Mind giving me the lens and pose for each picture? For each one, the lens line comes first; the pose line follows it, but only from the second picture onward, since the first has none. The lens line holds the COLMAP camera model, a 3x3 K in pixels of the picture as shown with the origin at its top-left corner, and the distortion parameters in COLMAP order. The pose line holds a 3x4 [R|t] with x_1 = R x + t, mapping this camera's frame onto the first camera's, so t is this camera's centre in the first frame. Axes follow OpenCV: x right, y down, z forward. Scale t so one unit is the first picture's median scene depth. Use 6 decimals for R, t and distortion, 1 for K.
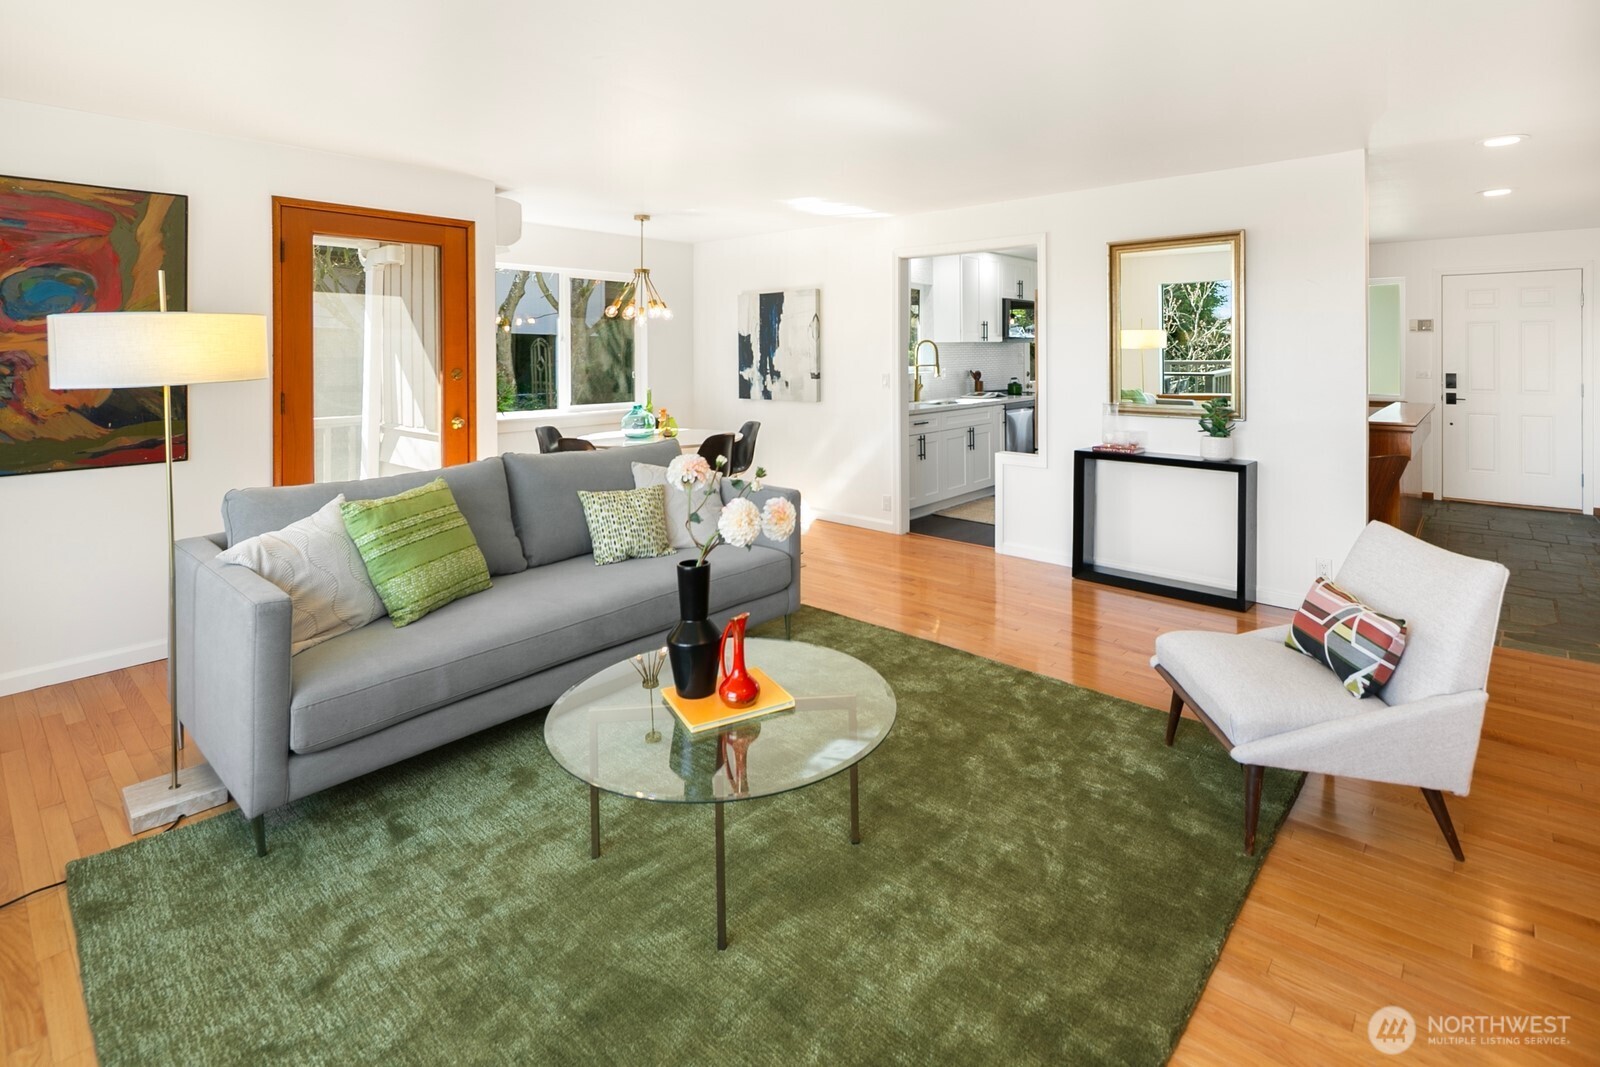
lens RADIAL K [[775.5, 0, 797.7], [0, 775.5, 354.3], [0, 0, 1]] dist [0.003401, -0.000854]
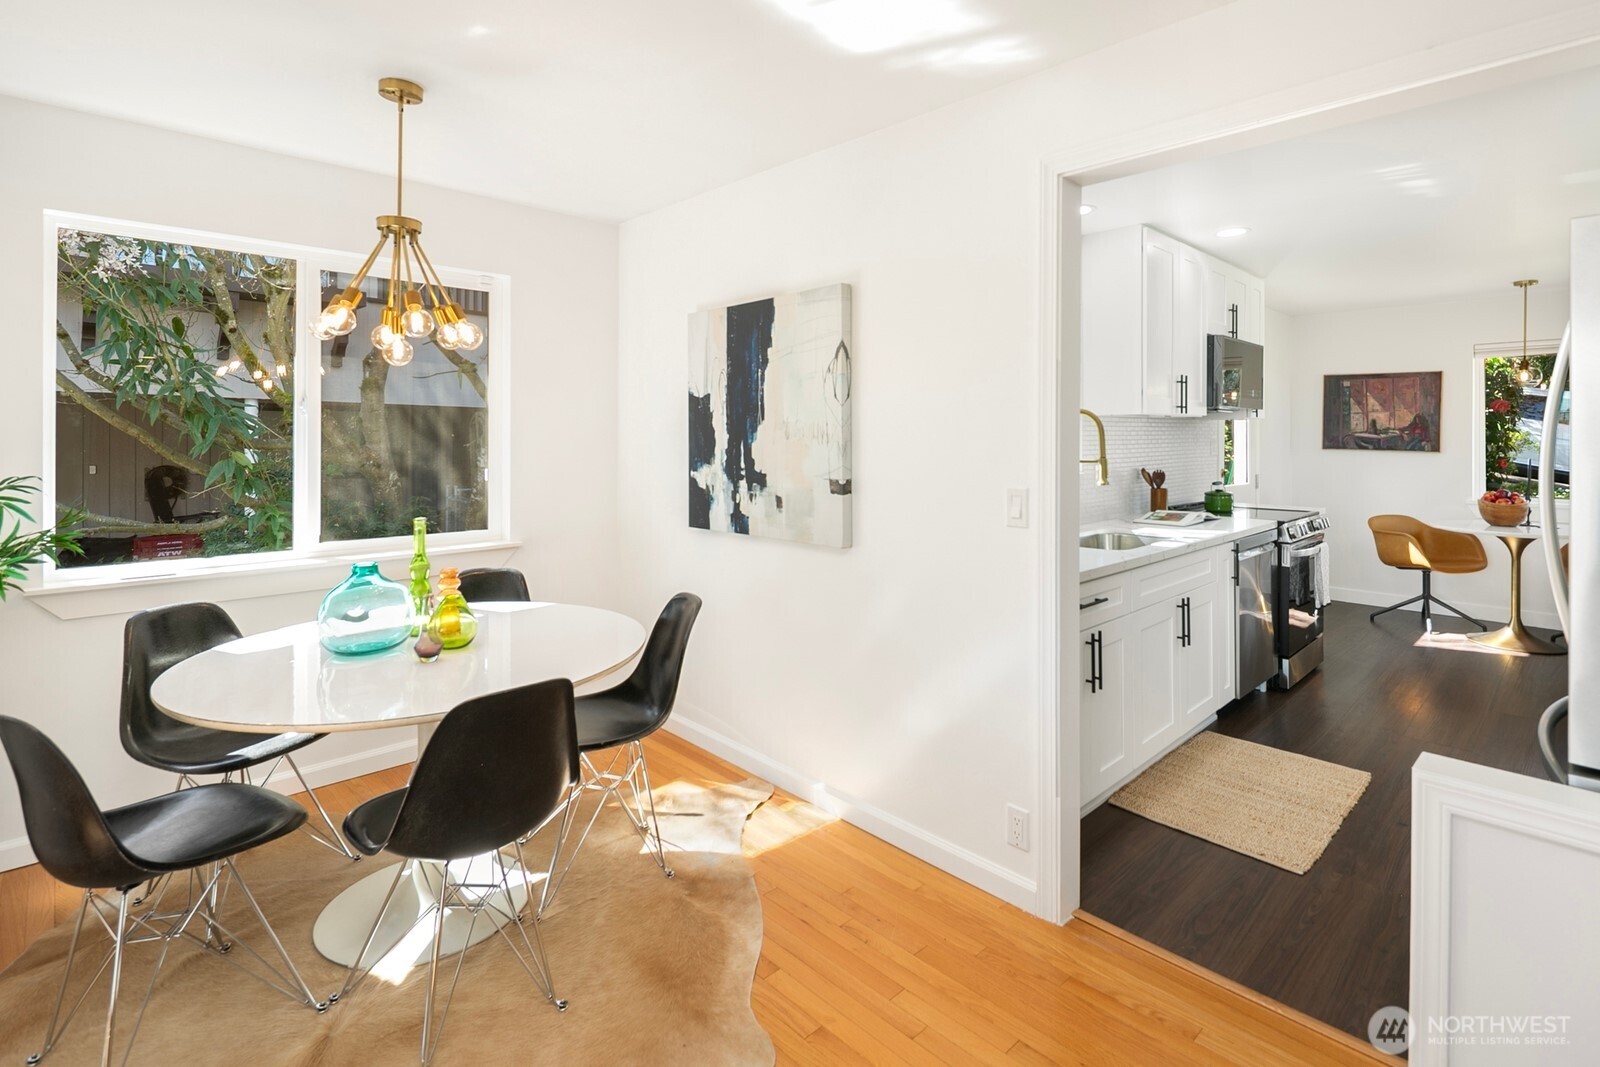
lens RADIAL K [[775.5, 0, 802.4], [0, 775.5, 436.1], [0, 0, 1]] dist [0.003401, -0.000854]
pose [[0.997164, 0.006731, -0.074952, 0.031735], [-0.006896, 0.999974, -0.001936, 0.000684], [0.074937, 0.002448, 0.997185, 0.537921]]
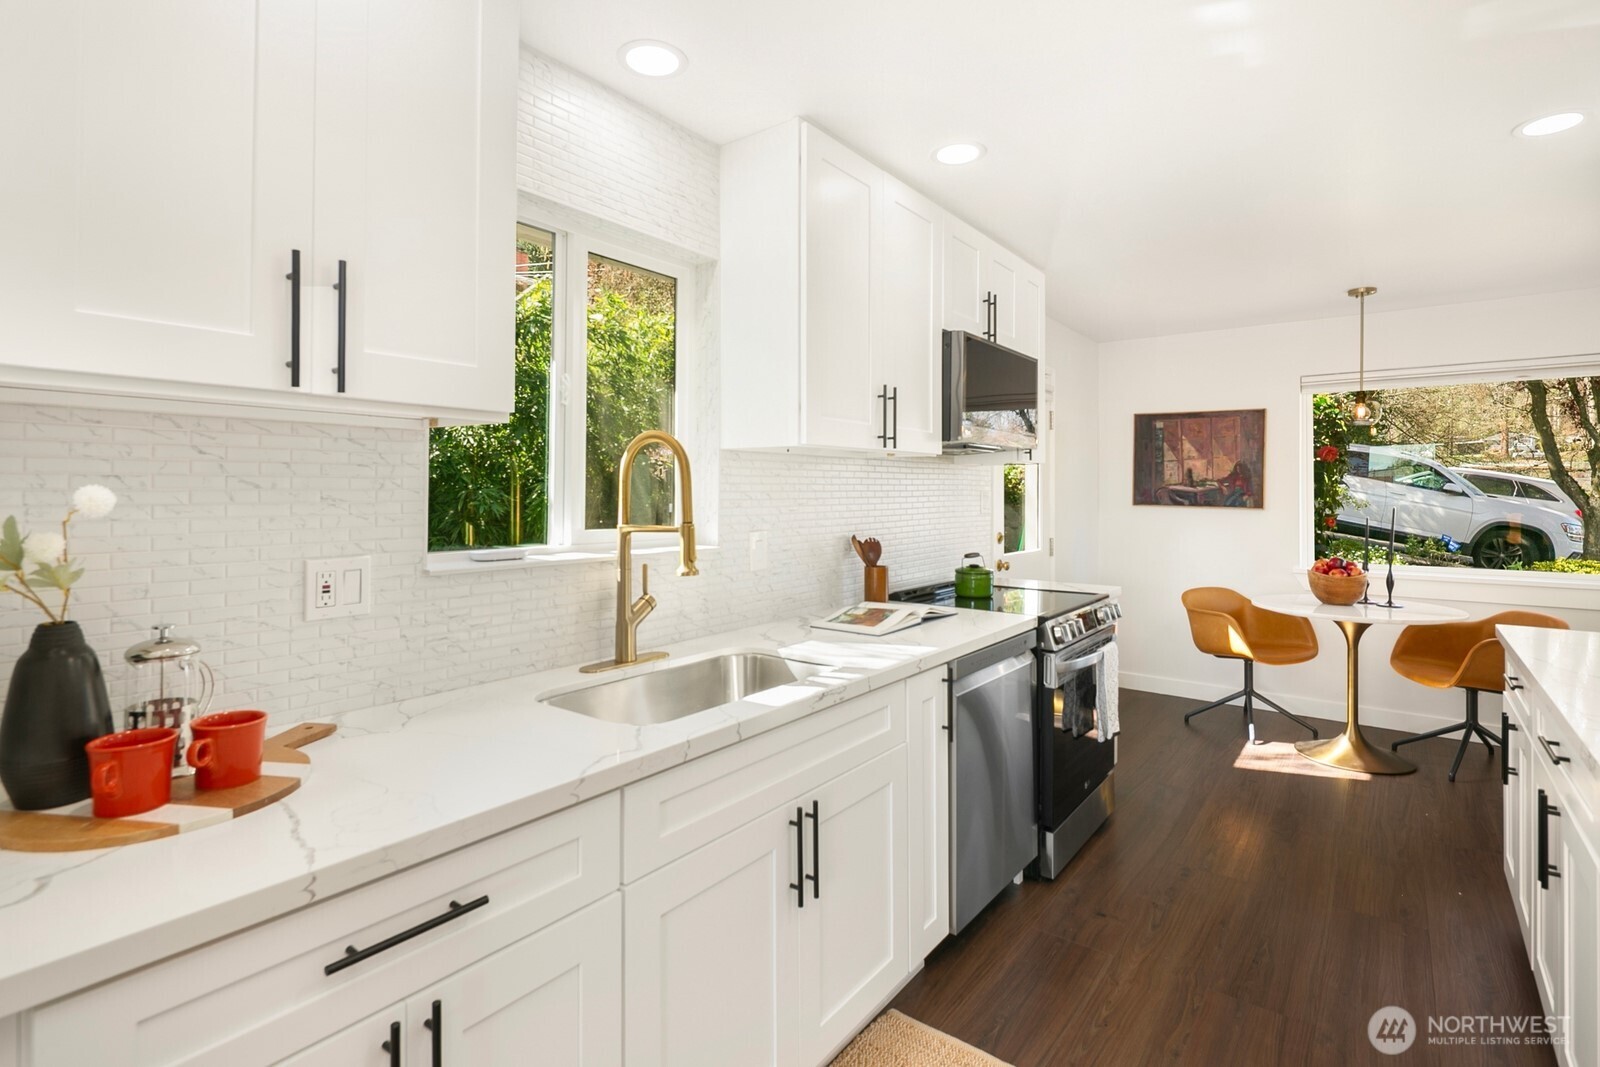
lens RADIAL K [[775.5, 0, 796.5], [0, 775.5, 483.6], [0, 0, 1]] dist [0.003401, -0.000854]
pose [[0.997428, 0.010114, 0.070958, 0.209900], [-0.009231, 0.999876, -0.012760, 0.002060], [-0.071079, 0.012072, 0.997398, 0.792346]]
